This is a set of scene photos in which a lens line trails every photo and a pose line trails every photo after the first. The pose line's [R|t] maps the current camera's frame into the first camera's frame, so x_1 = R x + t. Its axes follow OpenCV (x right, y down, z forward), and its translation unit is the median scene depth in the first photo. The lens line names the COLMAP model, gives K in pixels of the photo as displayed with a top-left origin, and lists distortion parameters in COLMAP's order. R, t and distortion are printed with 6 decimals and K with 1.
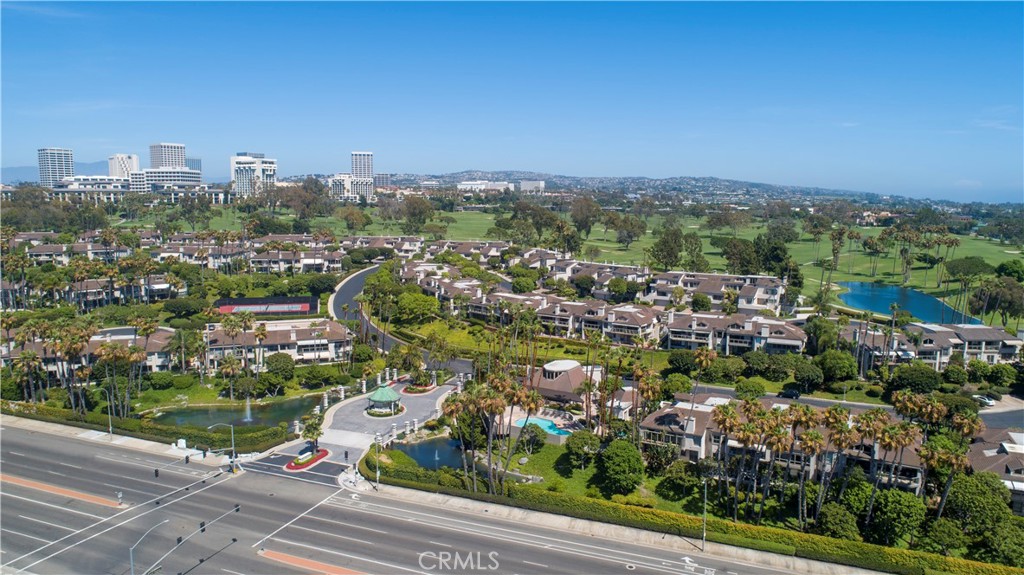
lens RADIAL K [[774.3, 0, 512.0], [0, 774.3, 287.5], [0, 0, 1]] dist [0.022510, 0.001609]
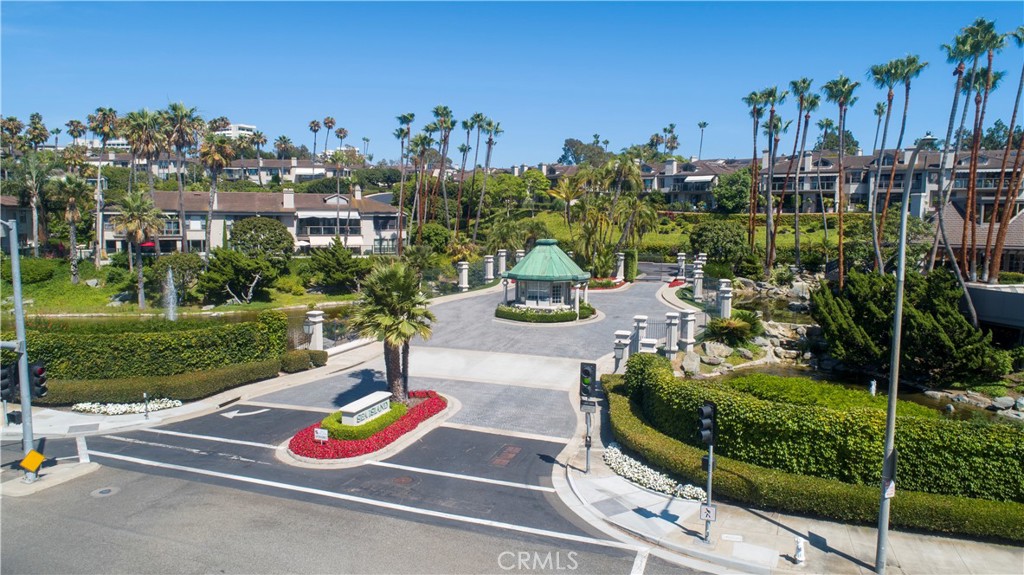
lens RADIAL K [[774.3, 0, 512.0], [0, 774.3, 287.5], [0, 0, 1]] dist [0.022510, 0.001609]
pose [[0.999711, -0.002329, 0.023919, -0.192388], [0.002876, 0.999734, -0.022867, 0.157848], [-0.023859, 0.022929, 0.999452, 0.641786]]
